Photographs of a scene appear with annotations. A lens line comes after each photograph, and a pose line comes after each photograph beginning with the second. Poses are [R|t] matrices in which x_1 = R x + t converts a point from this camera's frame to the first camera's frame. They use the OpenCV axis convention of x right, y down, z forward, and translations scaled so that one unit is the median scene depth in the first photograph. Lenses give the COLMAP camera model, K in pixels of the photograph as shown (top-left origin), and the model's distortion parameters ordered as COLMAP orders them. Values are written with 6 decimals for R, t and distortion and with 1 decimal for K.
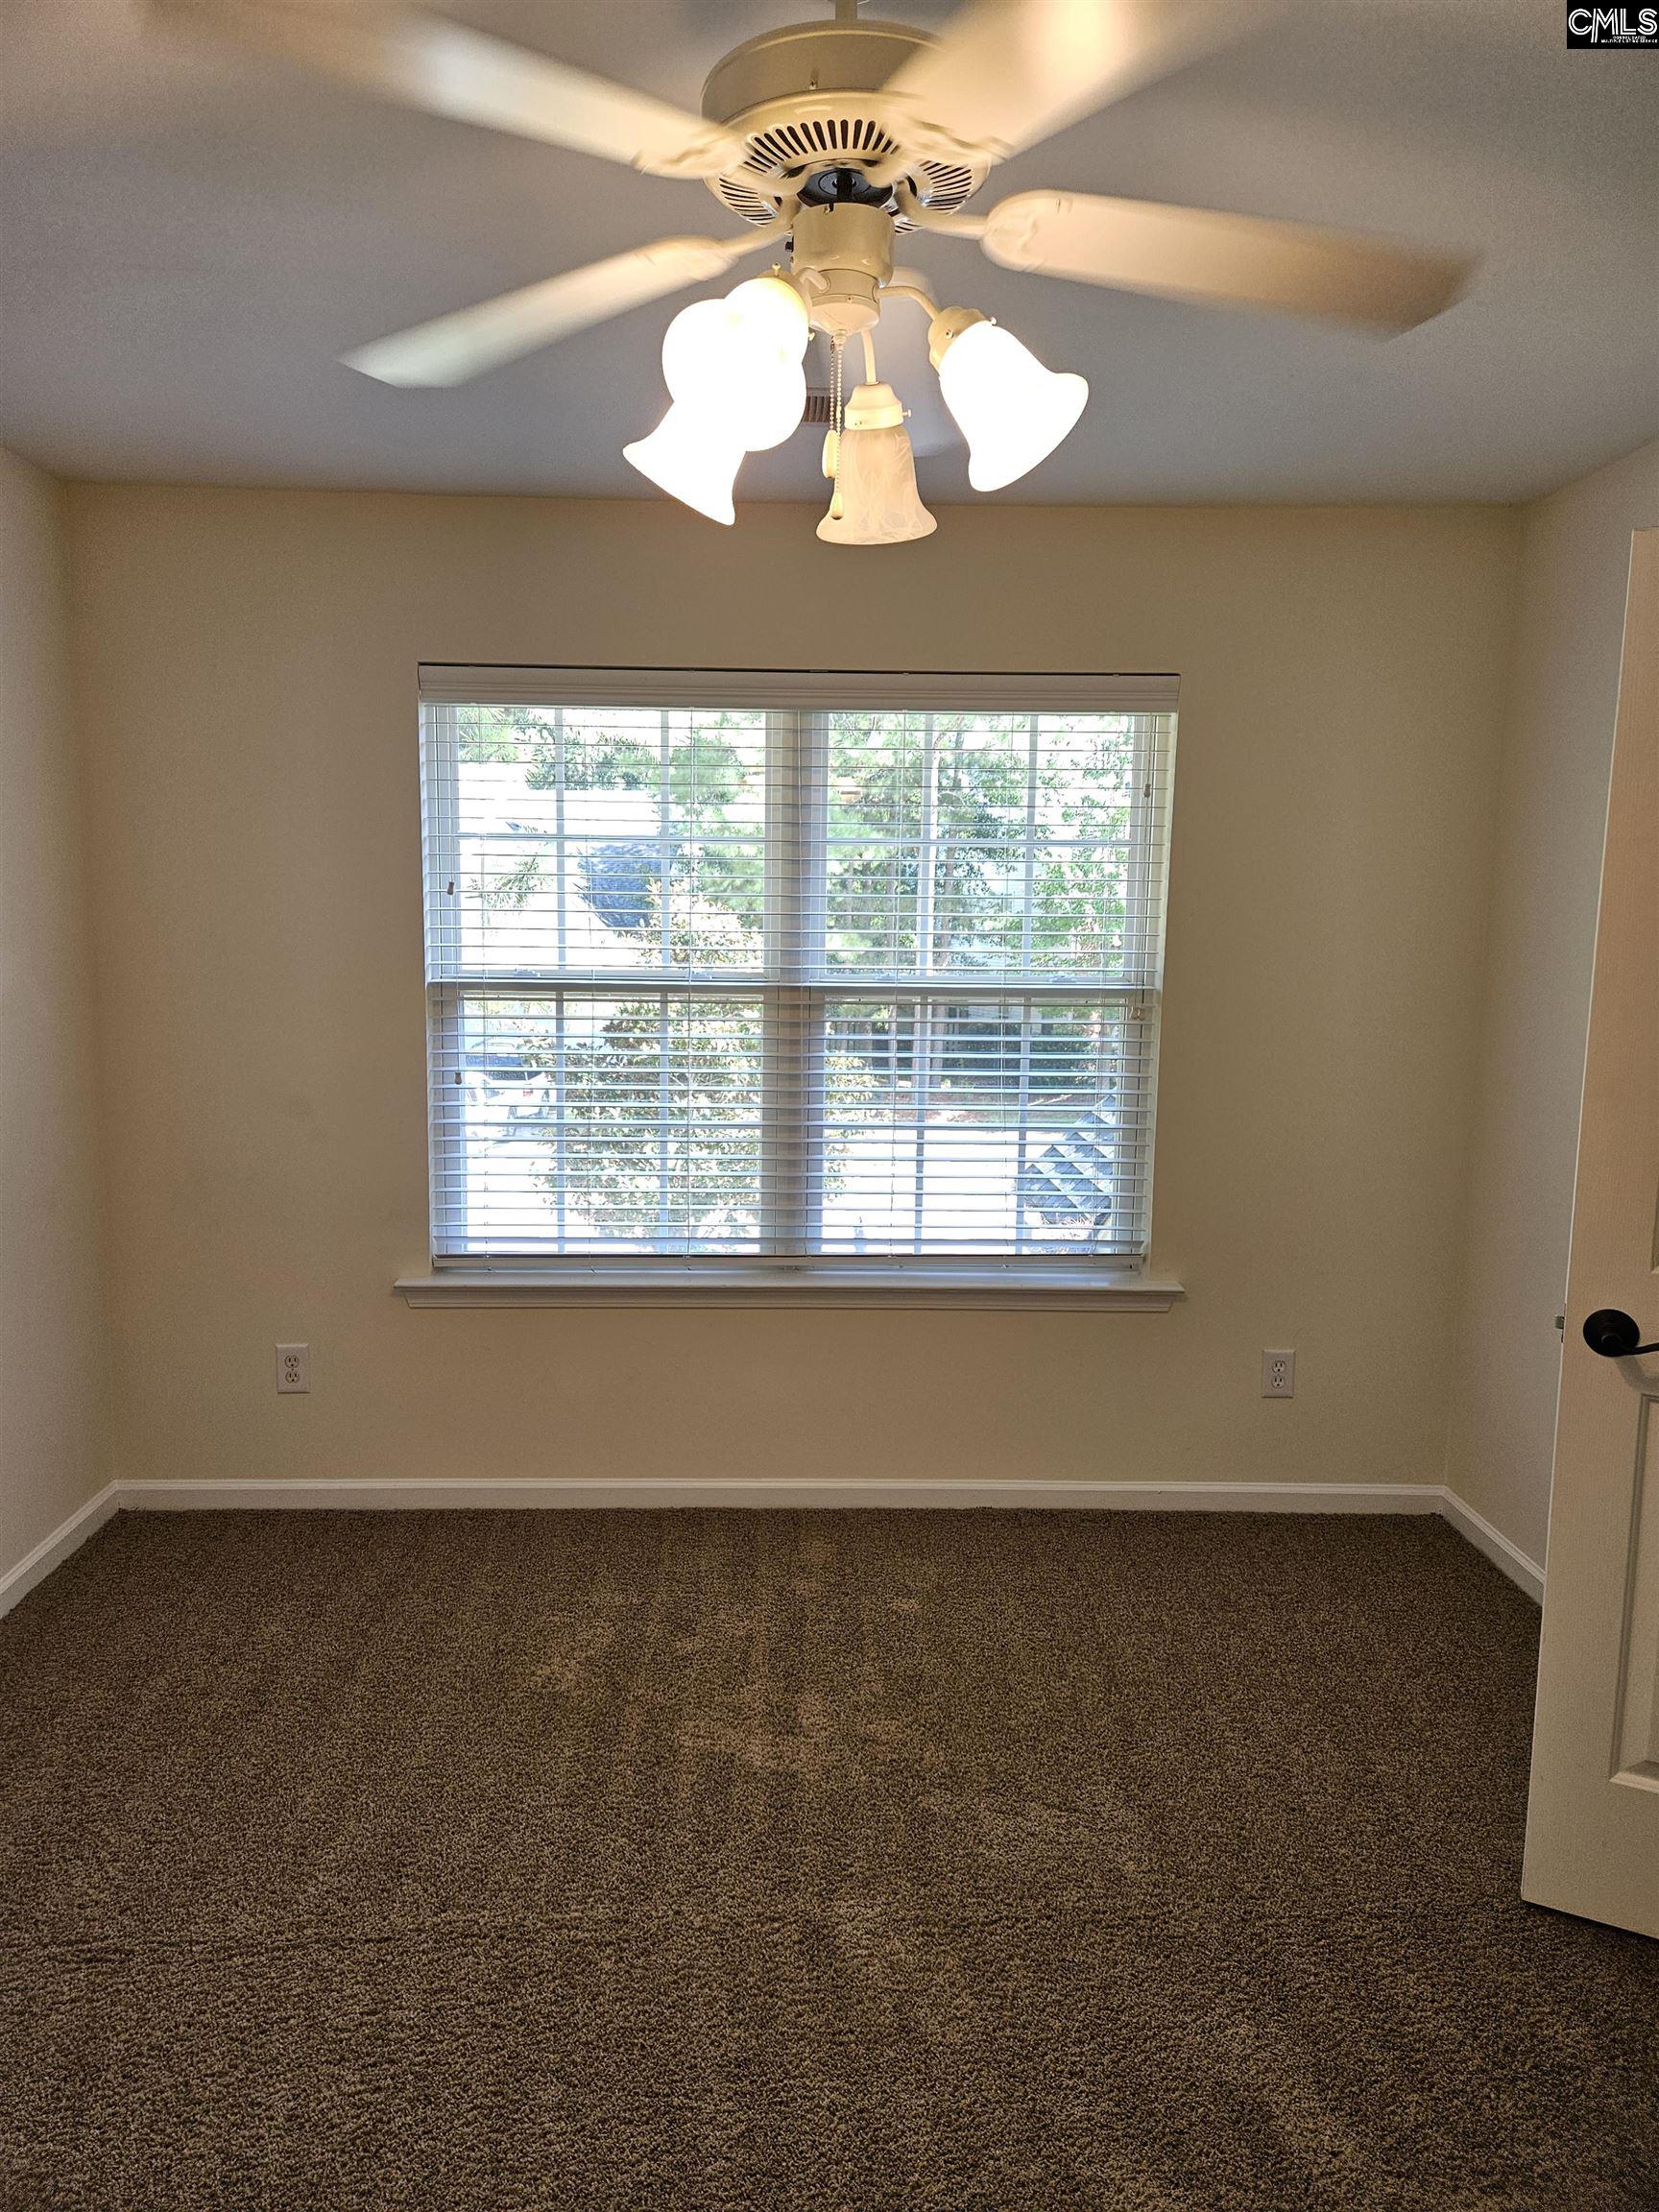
lens RADIAL K [[1482.0, 0, 825.6], [0, 1482.0, 1096.1], [0, 0, 1]] dist [0.070612, -0.047888]
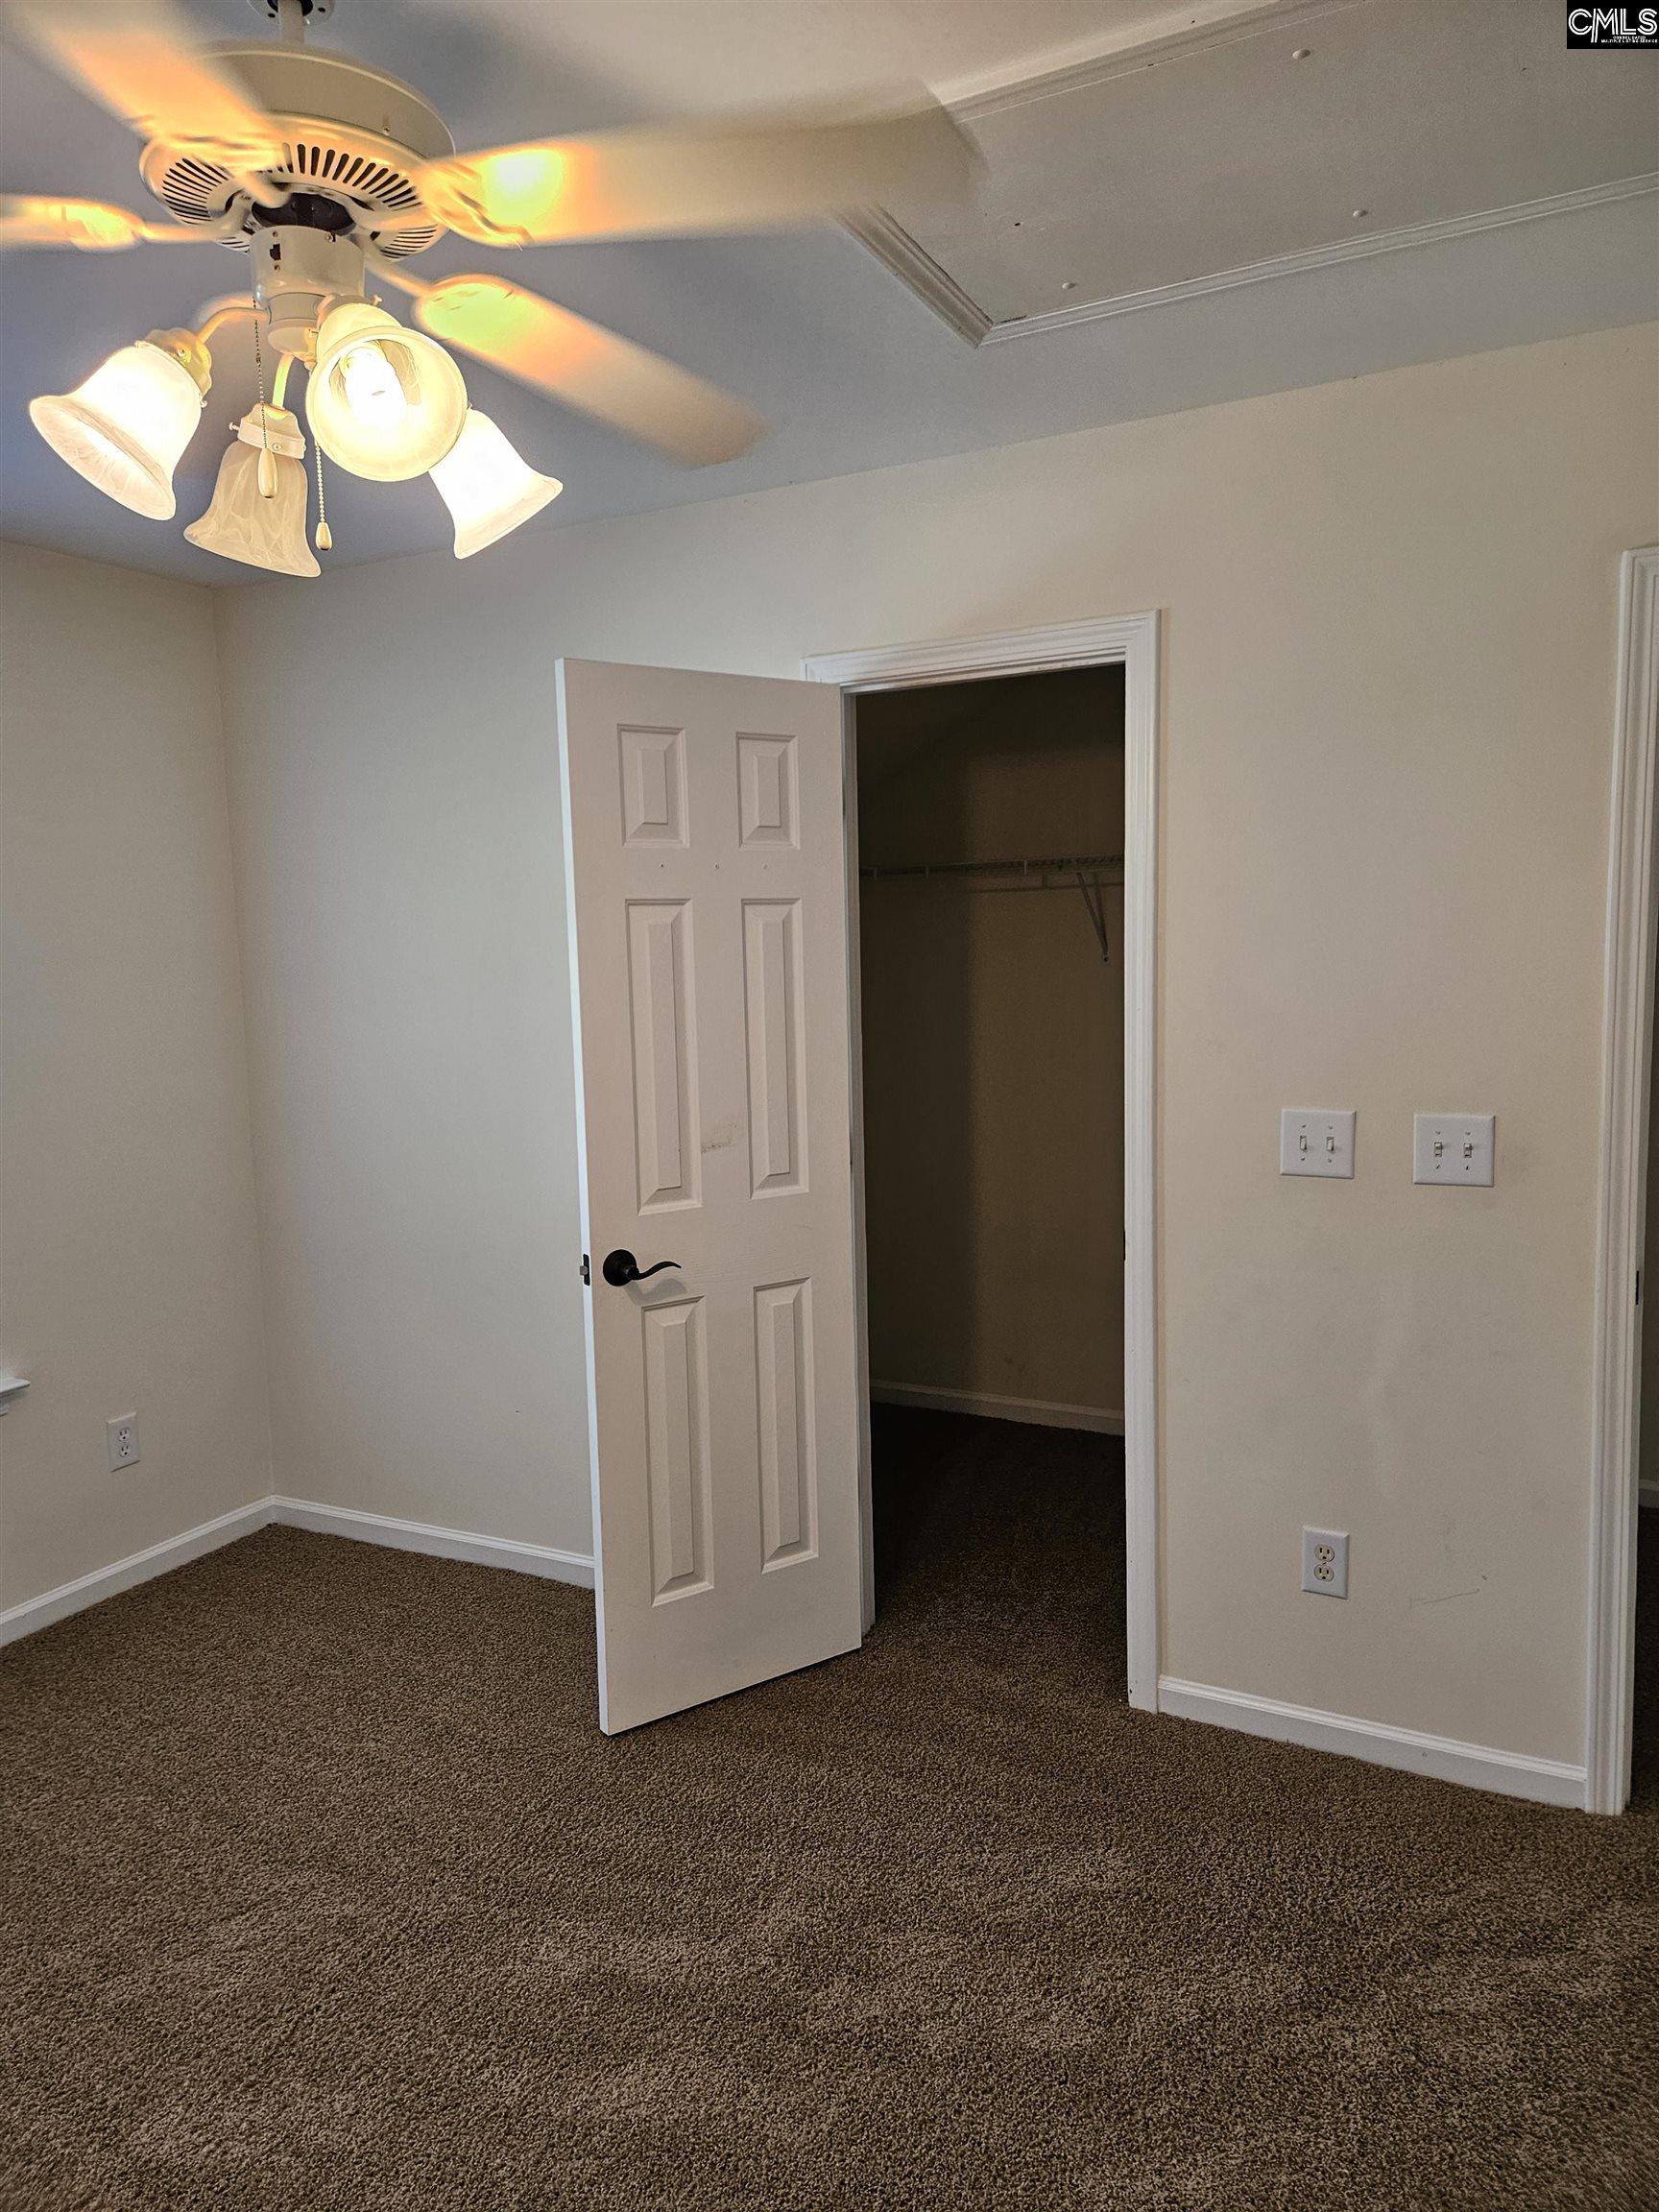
lens RADIAL K [[1482.0, 0, 805.6], [0, 1482.0, 1116.5], [0, 0, 1]] dist [0.070612, -0.047888]
pose [[0.507594, -0.136126, 0.850775, -0.467543], [0.152002, 0.986100, 0.067090, -0.032352], [-0.848082, 0.095265, 0.521230, 0.183942]]
